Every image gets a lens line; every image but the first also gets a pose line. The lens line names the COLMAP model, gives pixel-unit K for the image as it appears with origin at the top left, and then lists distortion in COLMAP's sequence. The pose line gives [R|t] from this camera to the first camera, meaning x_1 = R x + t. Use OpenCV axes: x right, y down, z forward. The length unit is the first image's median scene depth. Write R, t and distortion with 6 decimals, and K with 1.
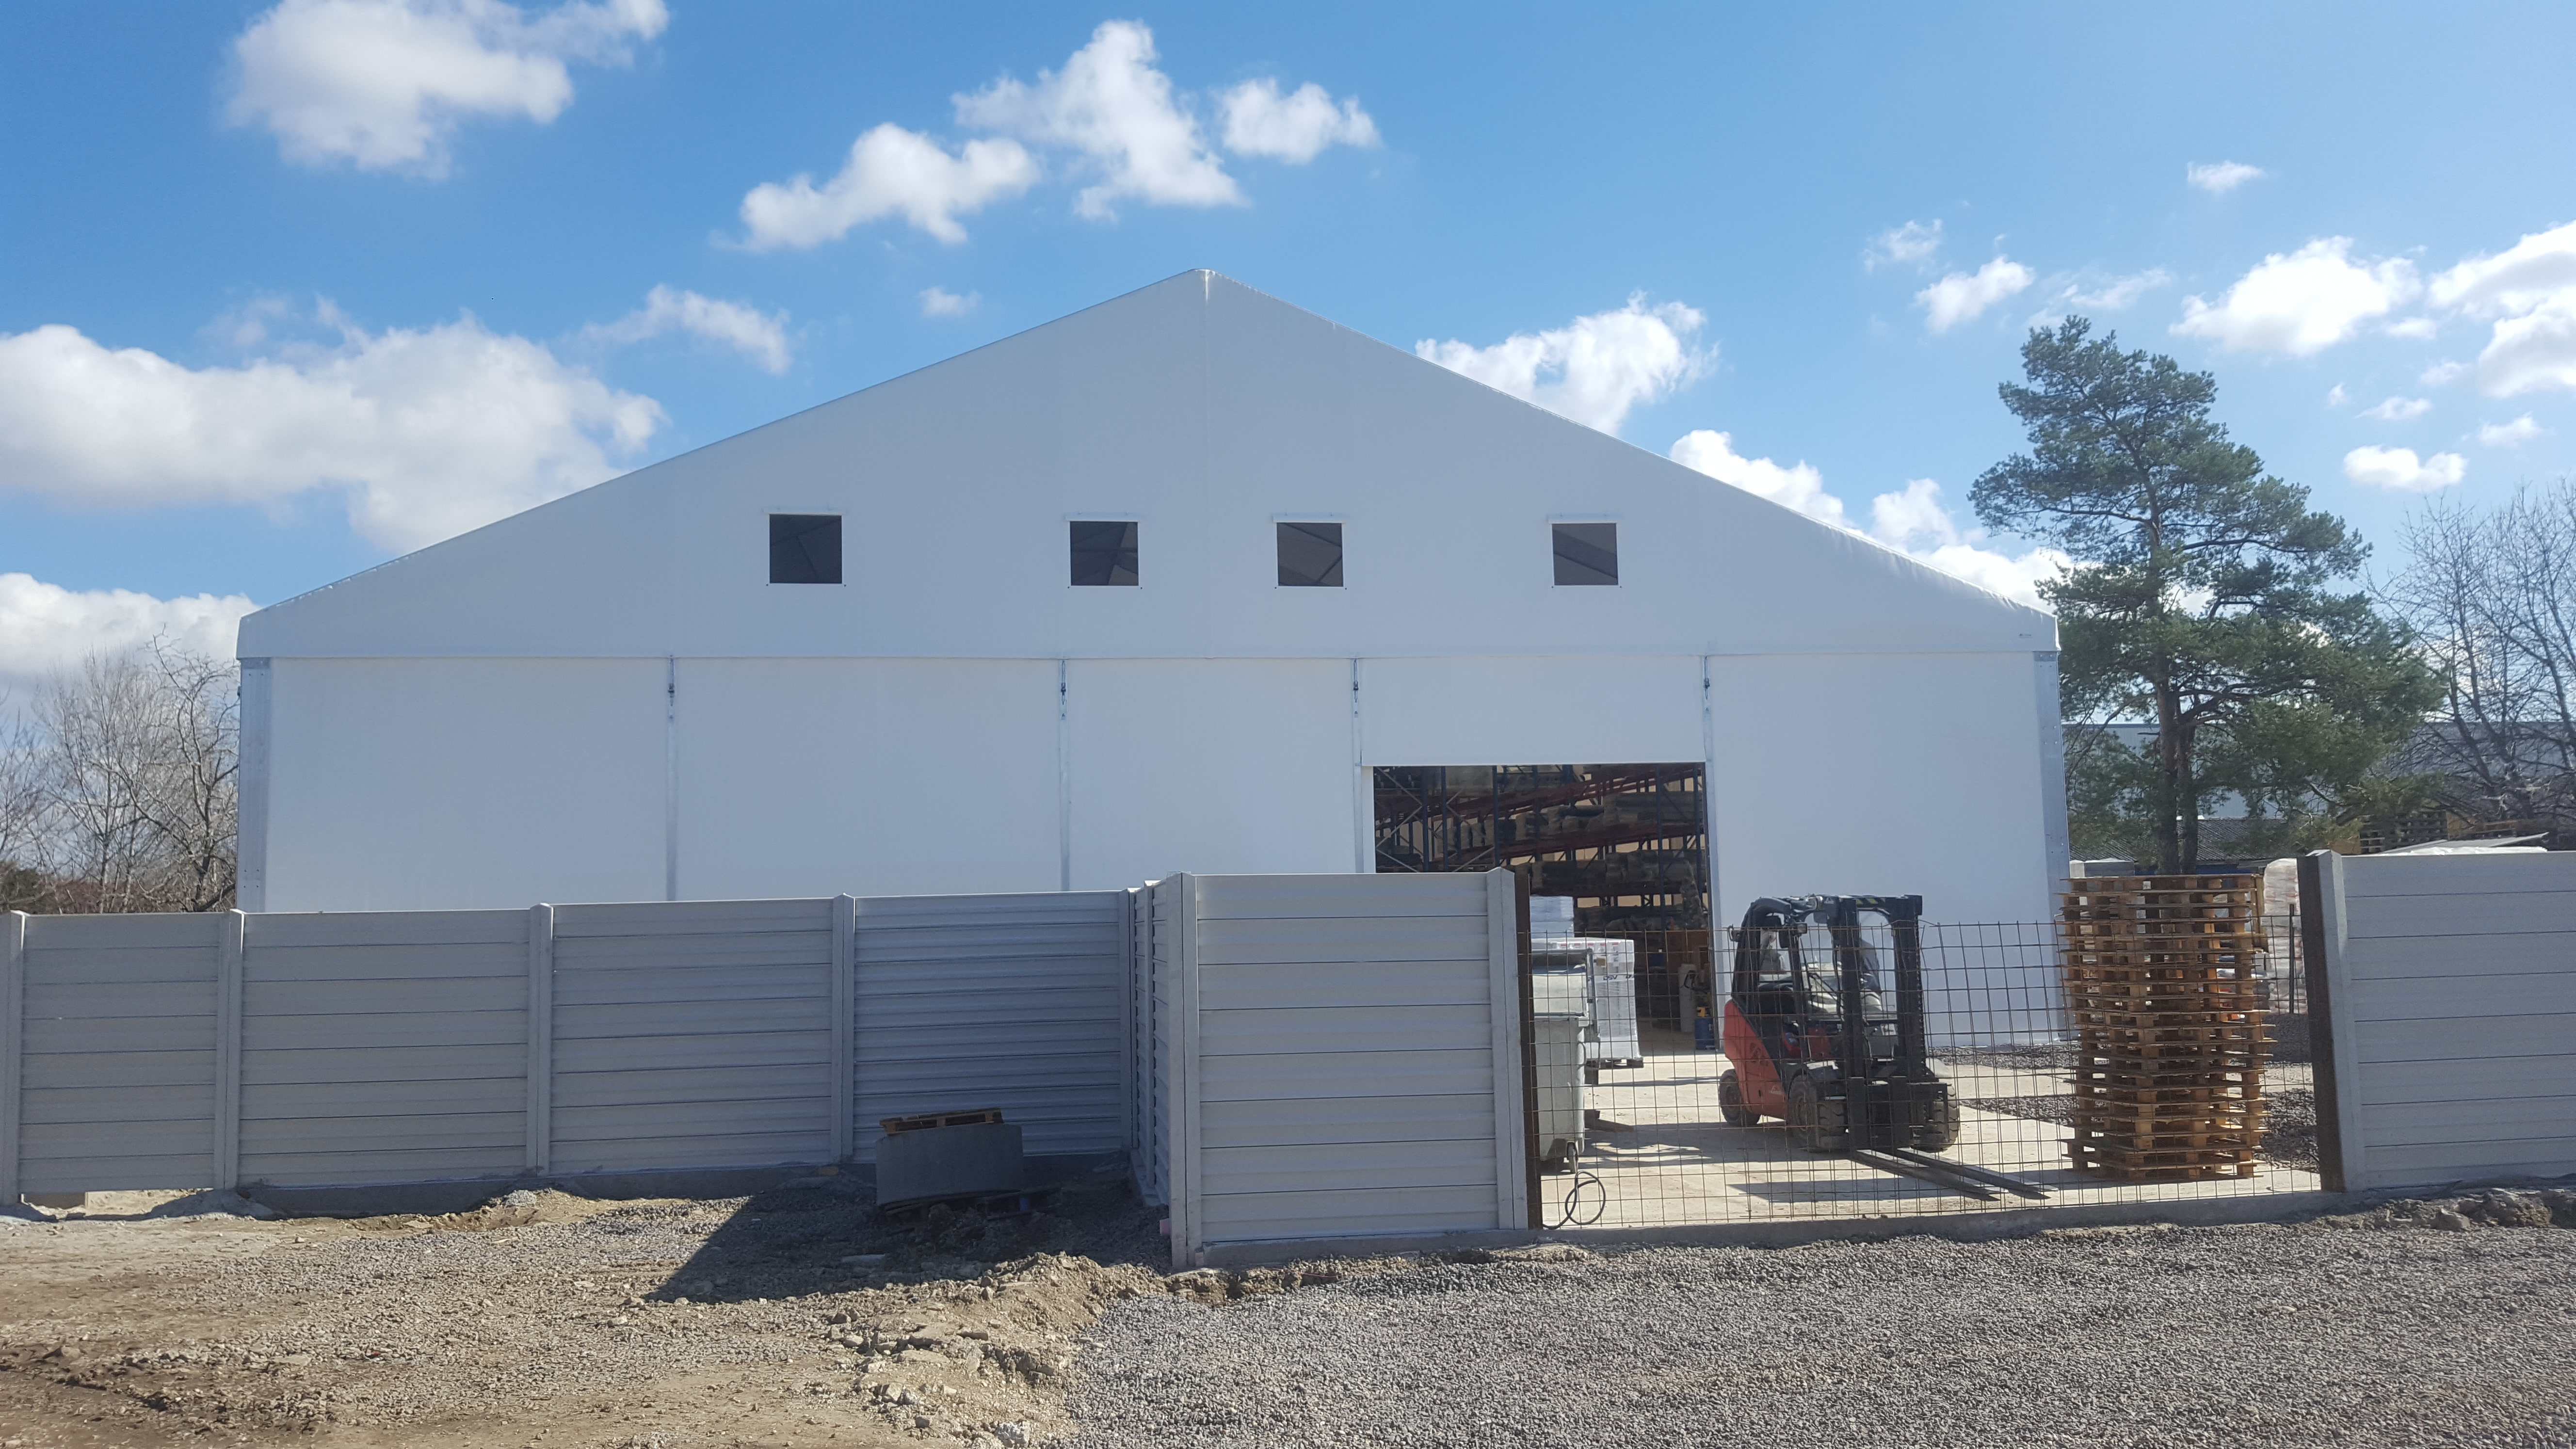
lens RADIAL K [[2209.9, 0, 1287.5], [0, 2209.9, 882.1], [0, 0, 1]] dist [0.050866, 0.002023]
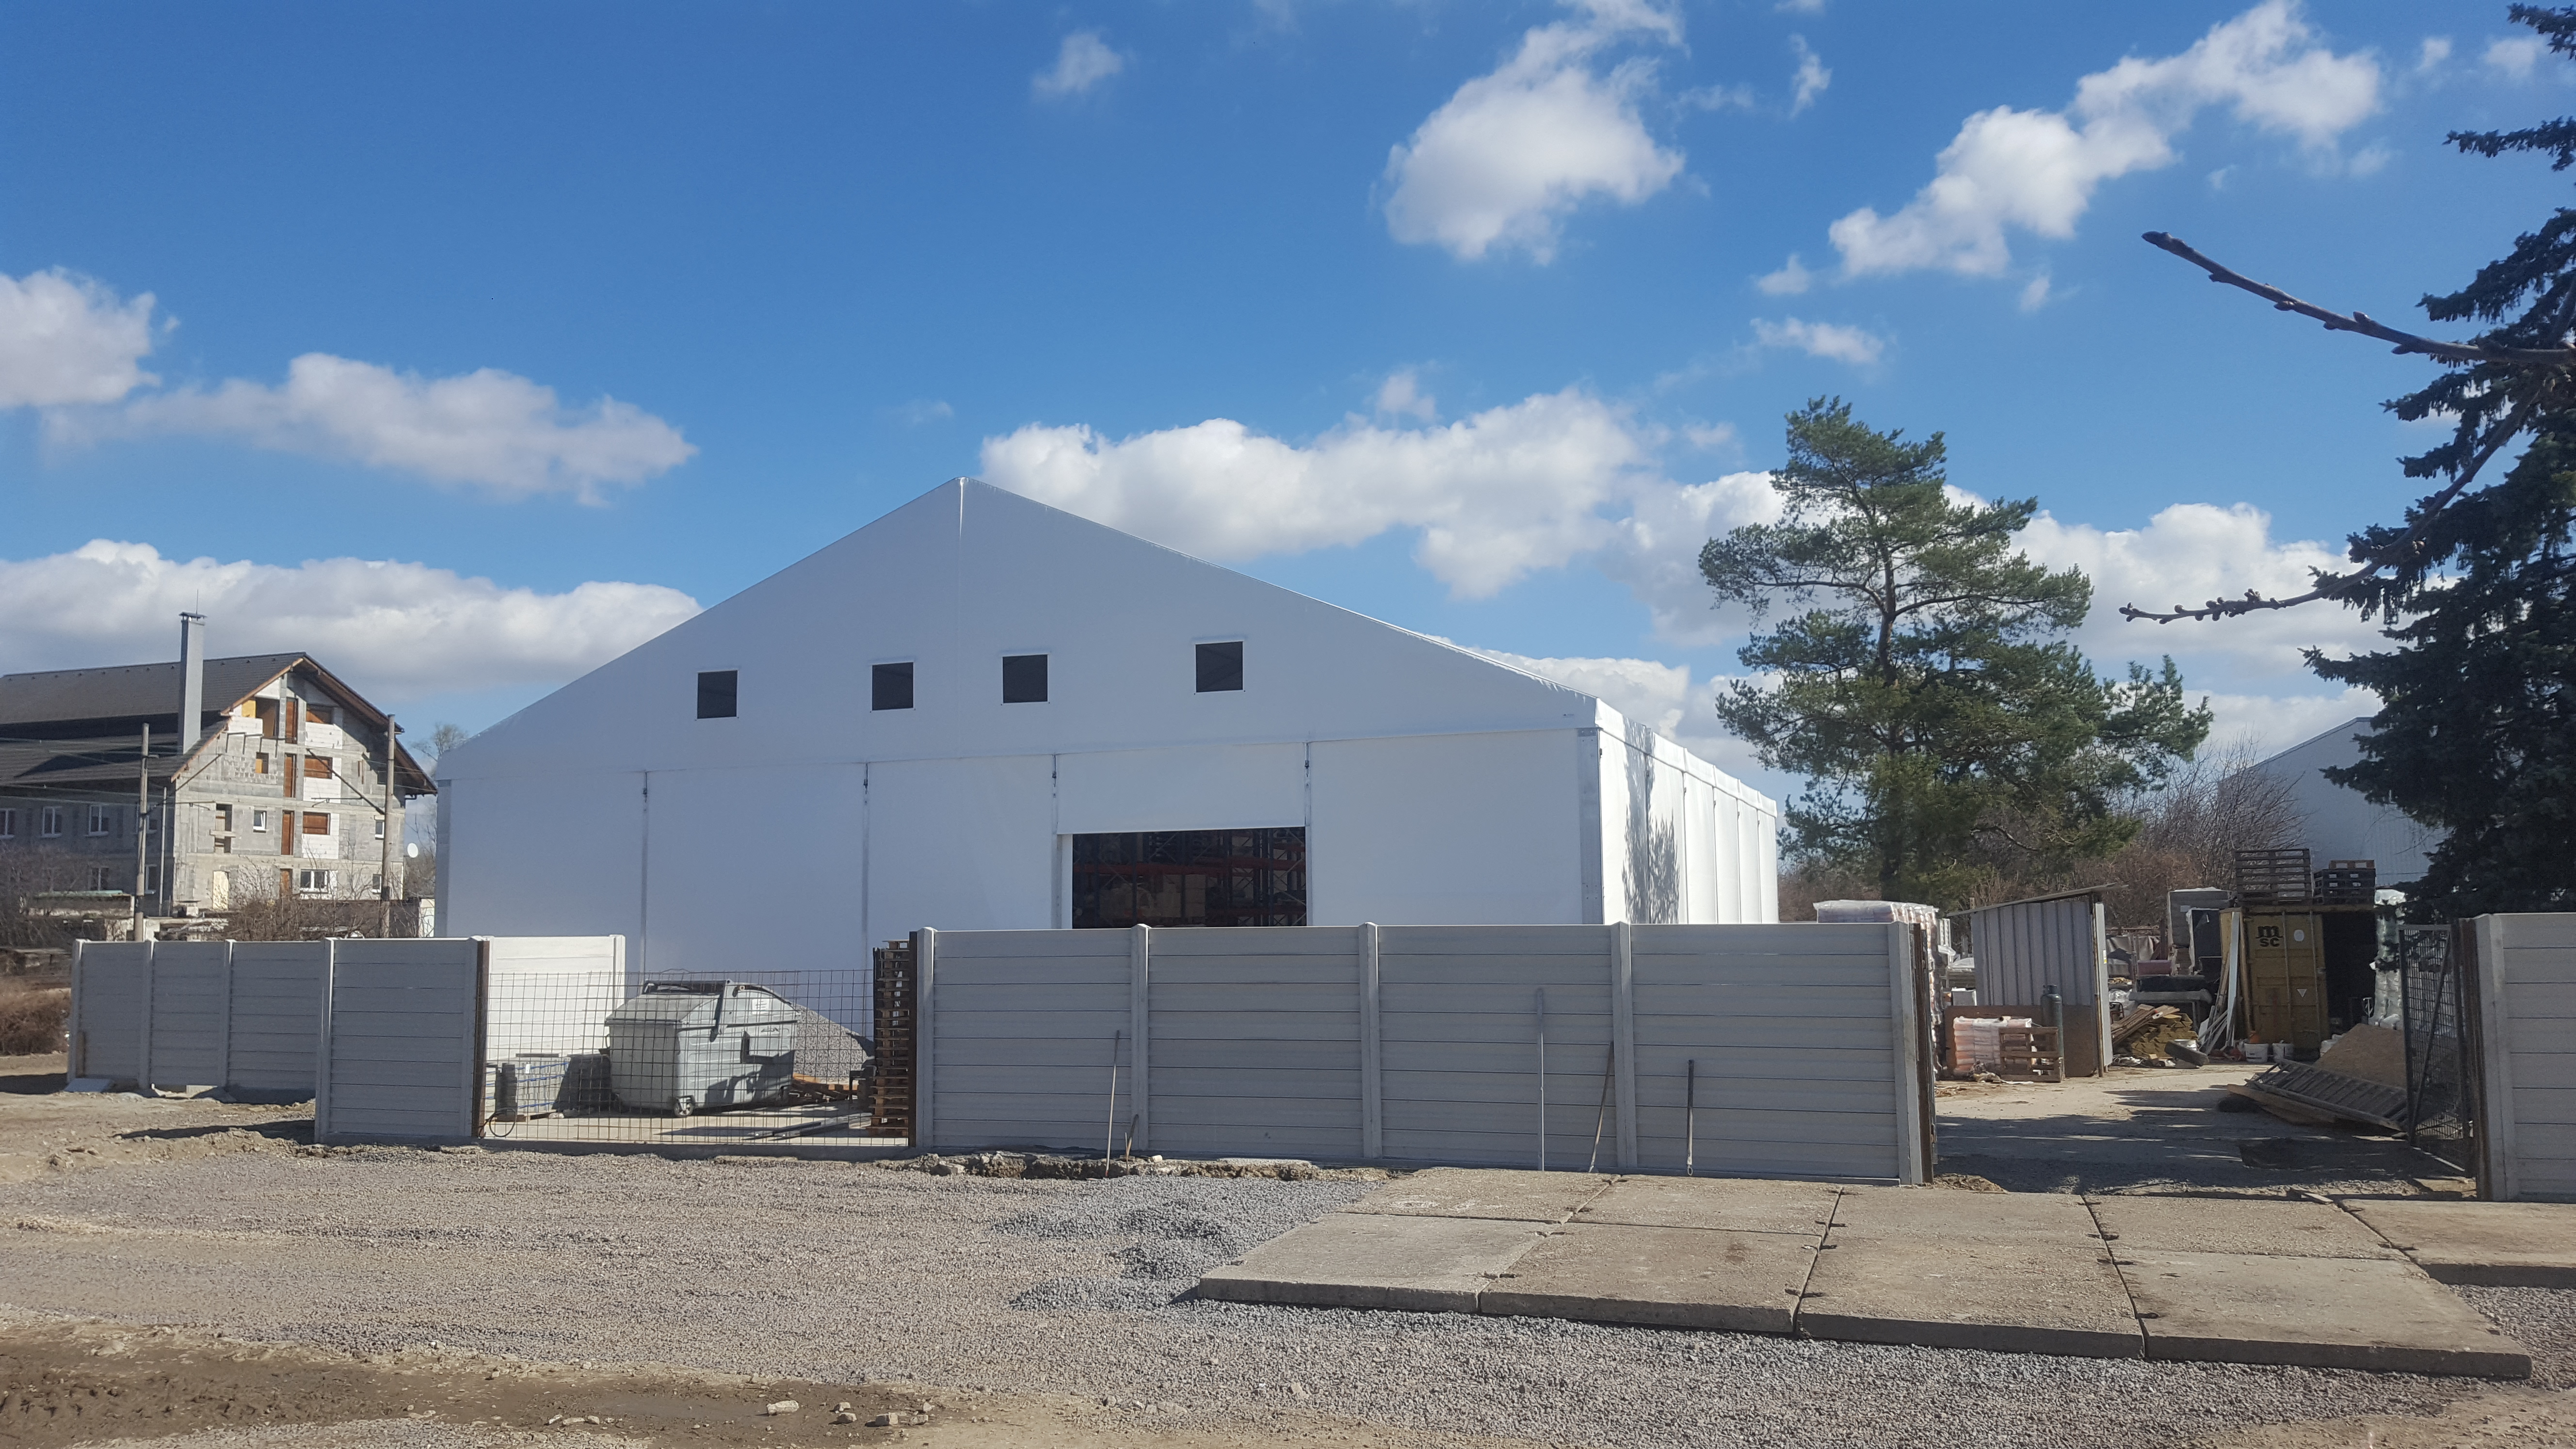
lens RADIAL K [[2209.9, 0, 1287.5], [0, 2209.9, 882.1], [0, 0, 1]] dist [0.050866, 0.002023]
pose [[0.854505, 0.002842, -0.519435, 0.835302], [-0.004326, 0.999989, -0.001646, -0.021404], [0.519424, 0.003654, 0.854509, -0.074984]]
